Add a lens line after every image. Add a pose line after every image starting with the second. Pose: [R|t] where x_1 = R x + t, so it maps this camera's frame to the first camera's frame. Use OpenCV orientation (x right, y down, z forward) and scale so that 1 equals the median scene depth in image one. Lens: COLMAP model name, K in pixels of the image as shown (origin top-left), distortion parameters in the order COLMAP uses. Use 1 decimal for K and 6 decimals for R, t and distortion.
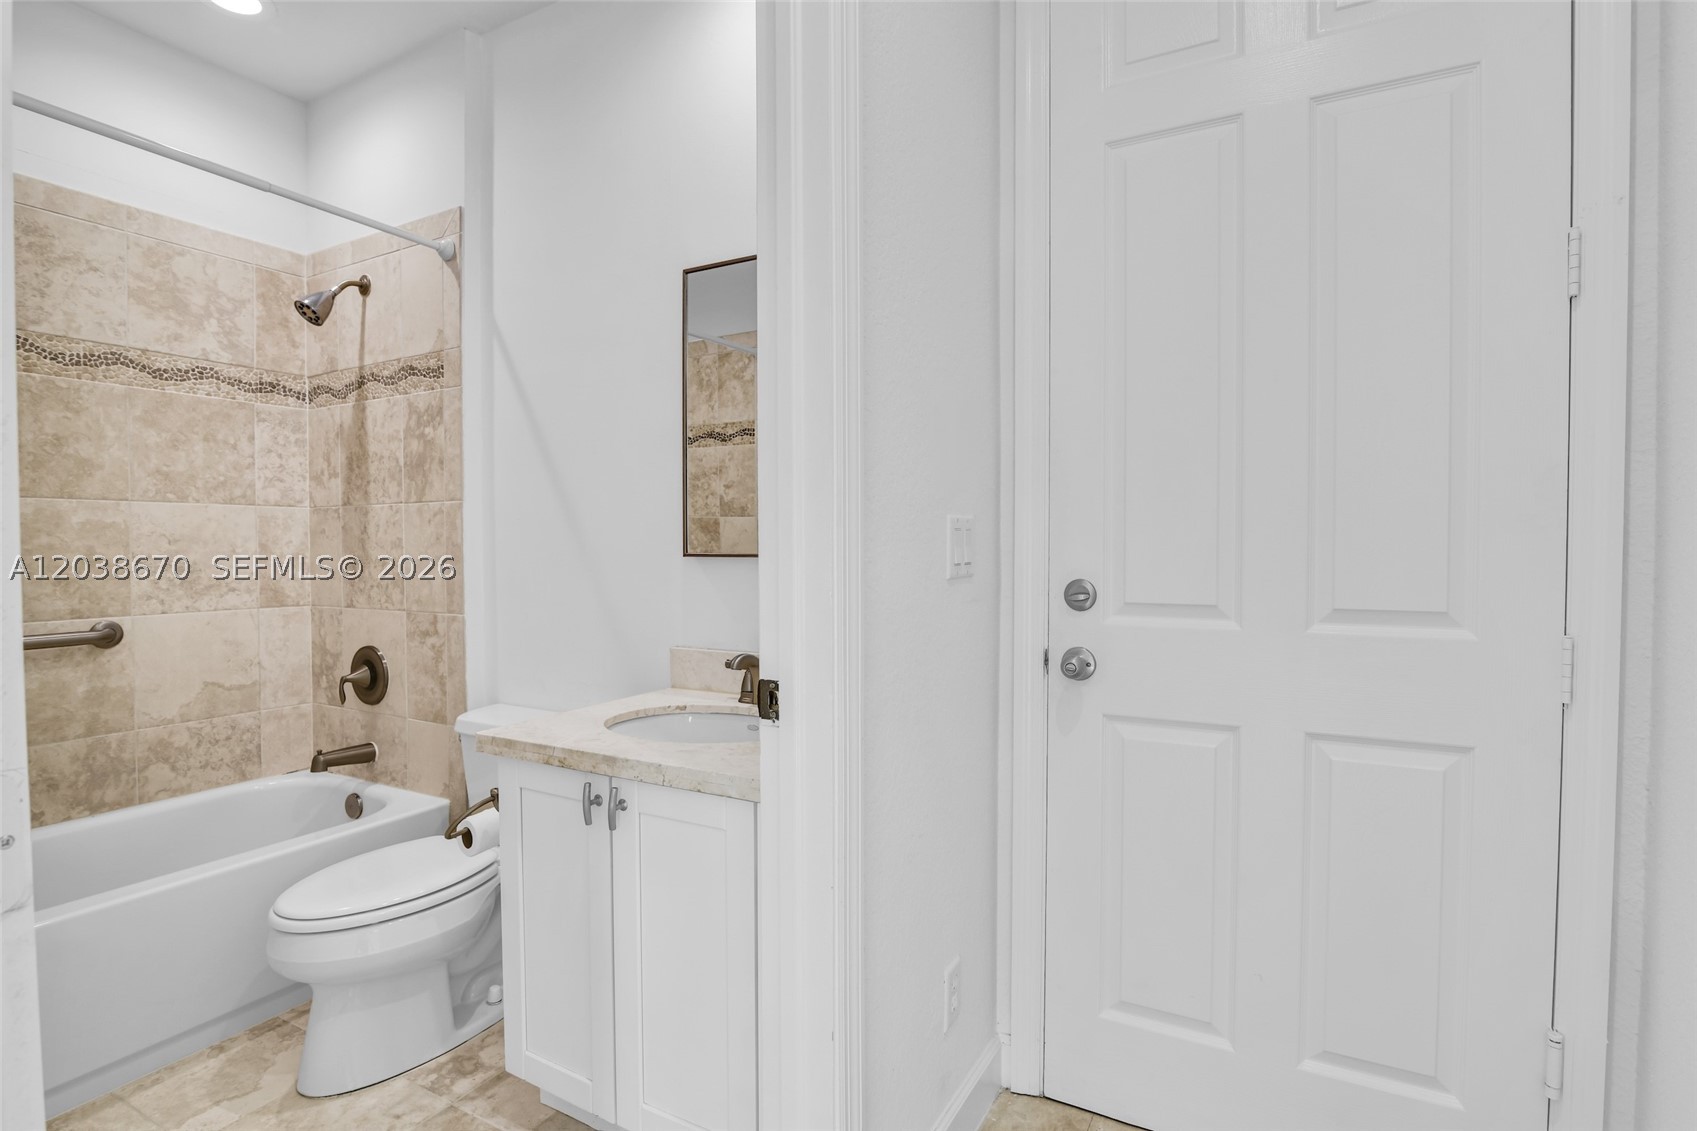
lens RADIAL K [[799.5, 0, 839.6], [0, 799.5, 567.7], [0, 0, 1]] dist [-0.021228, 0.001474]
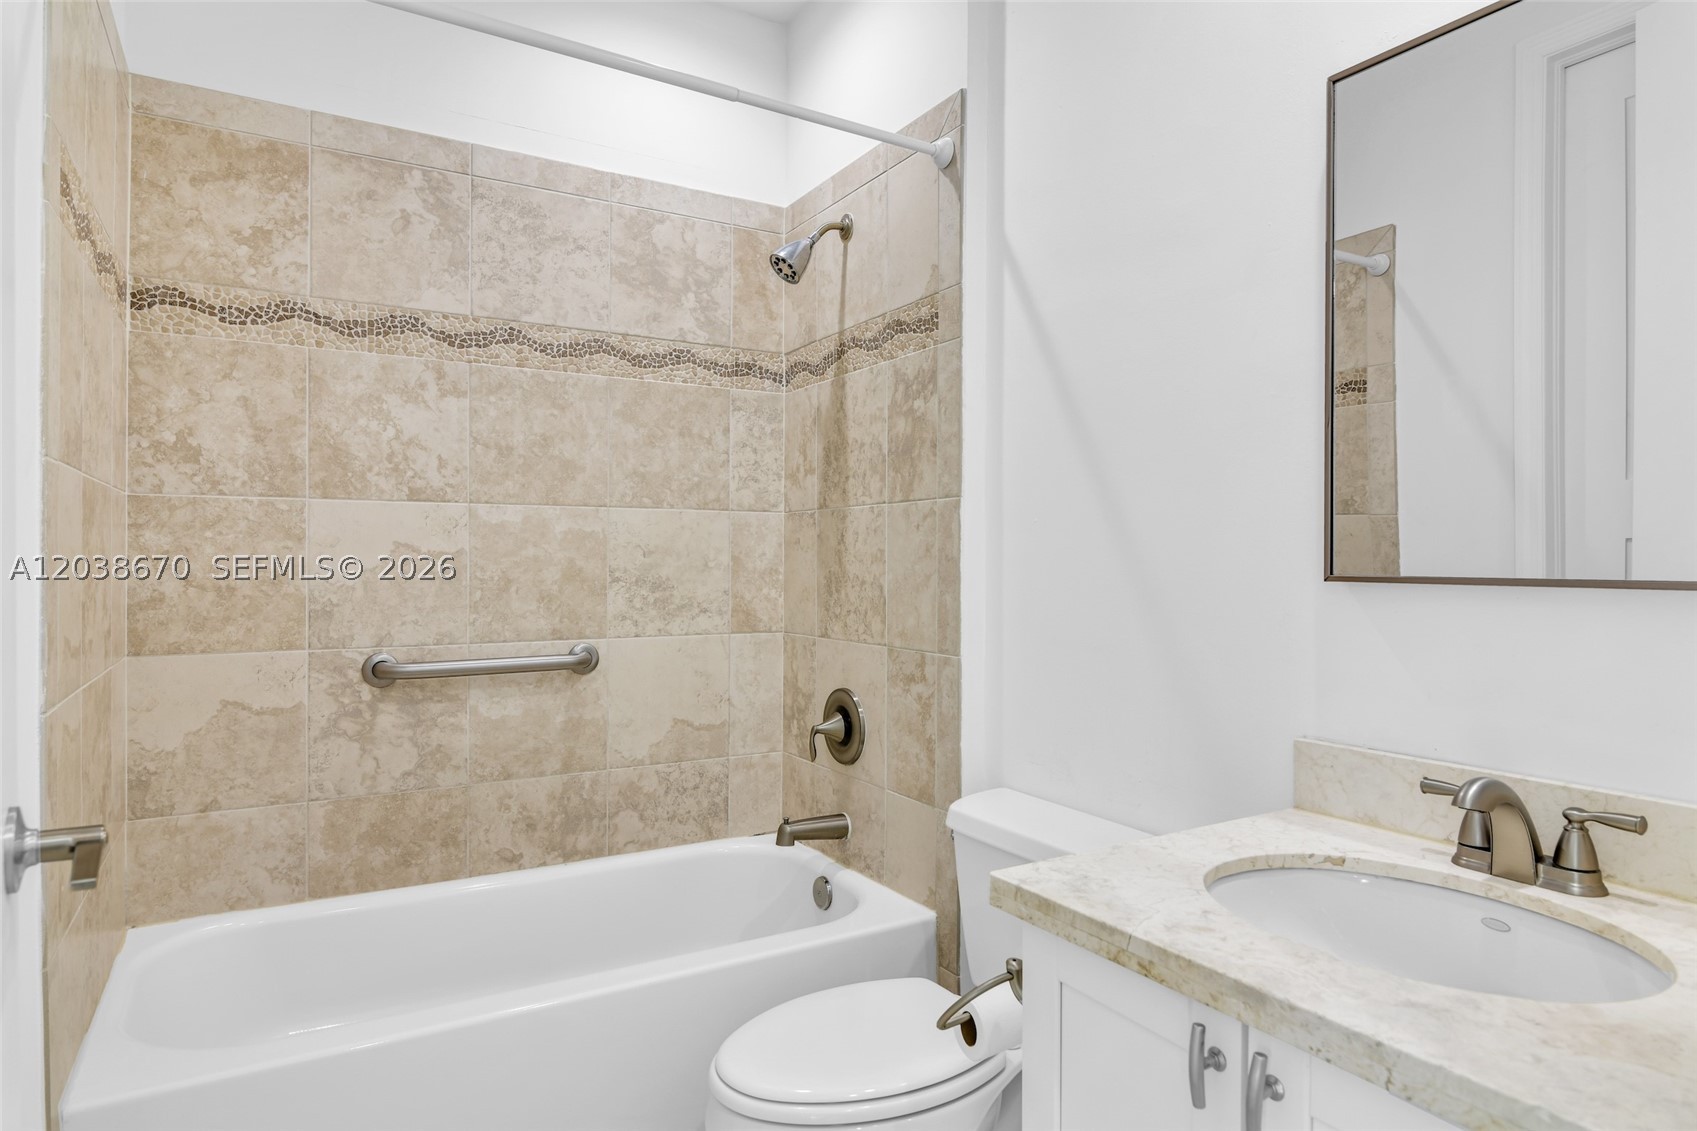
lens RADIAL K [[937.9, 0, 884.0], [0, 937.9, 563.9], [0, 0, 1]] dist [-0.013625, -0.001273]
pose [[0.877158, 0.005844, -0.480167, -0.127734], [-0.017182, 0.999668, -0.019220, -0.006569], [0.479895, 0.025109, 0.876966, 0.227111]]
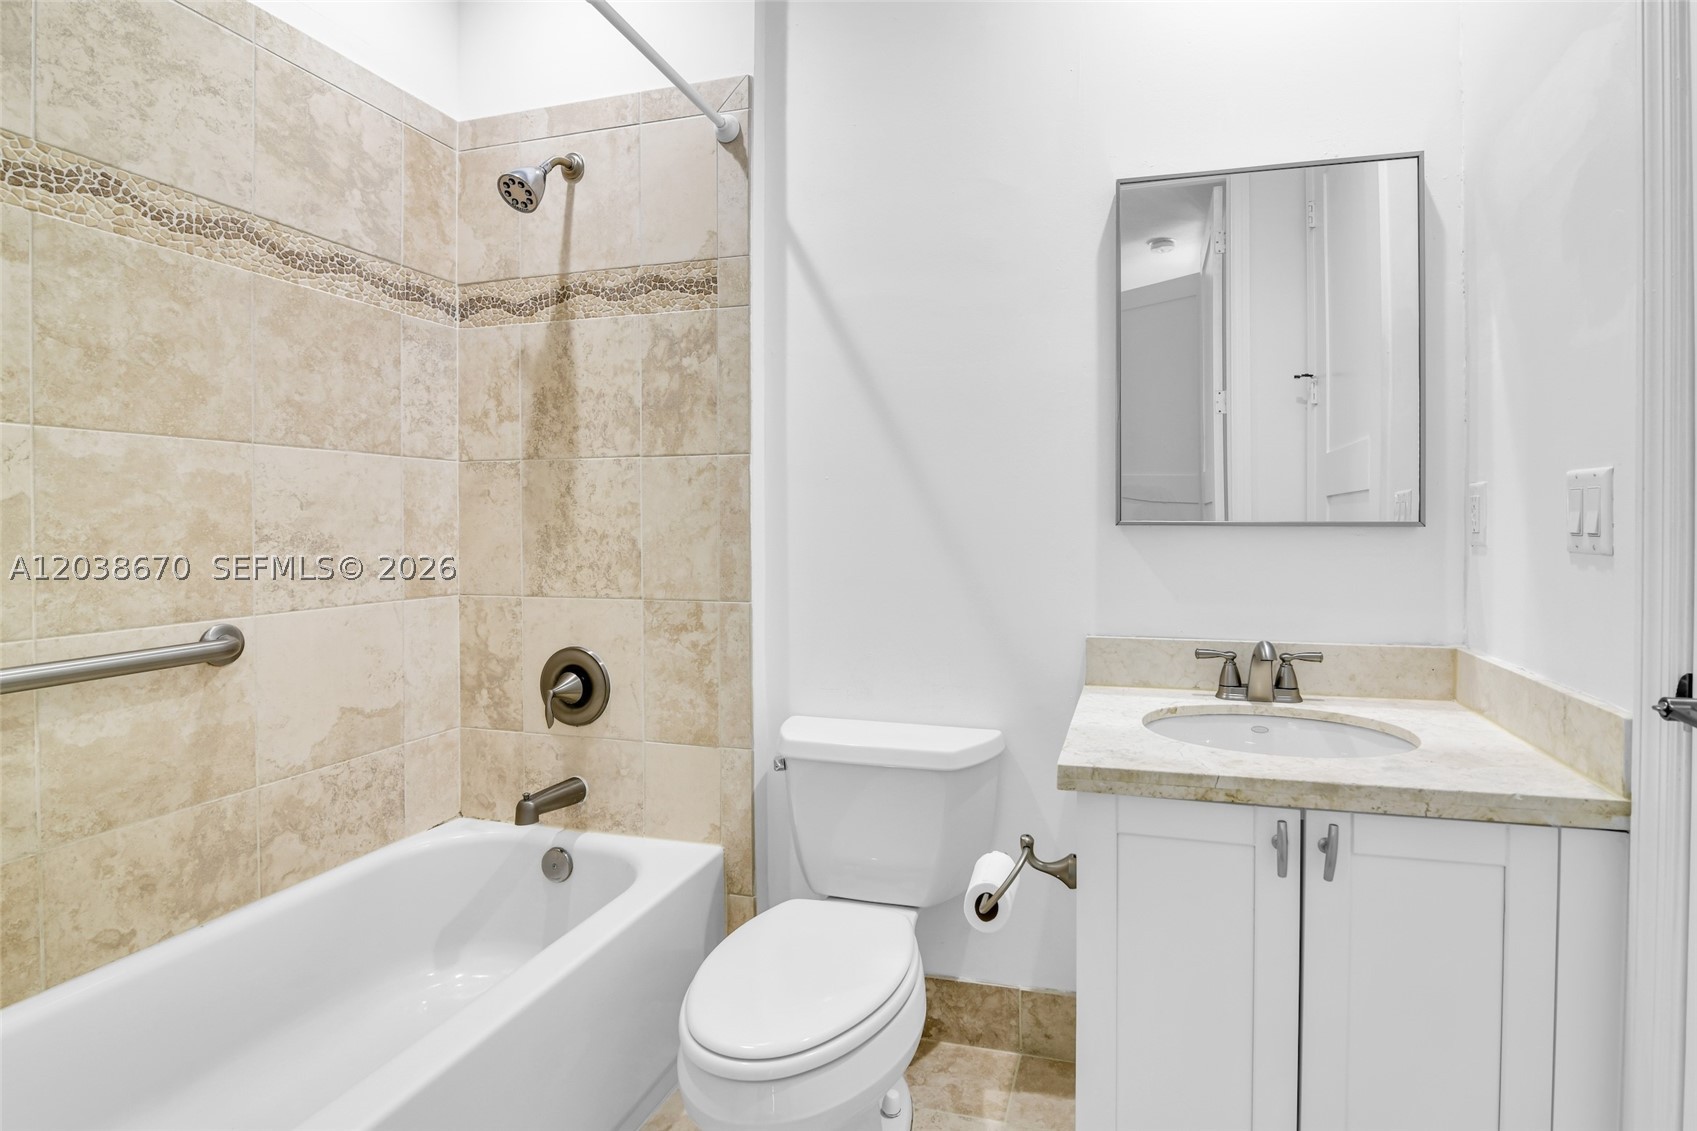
lens RADIAL K [[799.5, 0, 873.9], [0, 799.5, 530.7], [0, 0, 1]] dist [-0.021228, 0.001474]
pose [[0.971658, -0.001801, 0.236384, -0.534267], [0.005704, 0.999859, -0.015826, 0.002956], [-0.236322, 0.016725, 0.971531, 0.219241]]
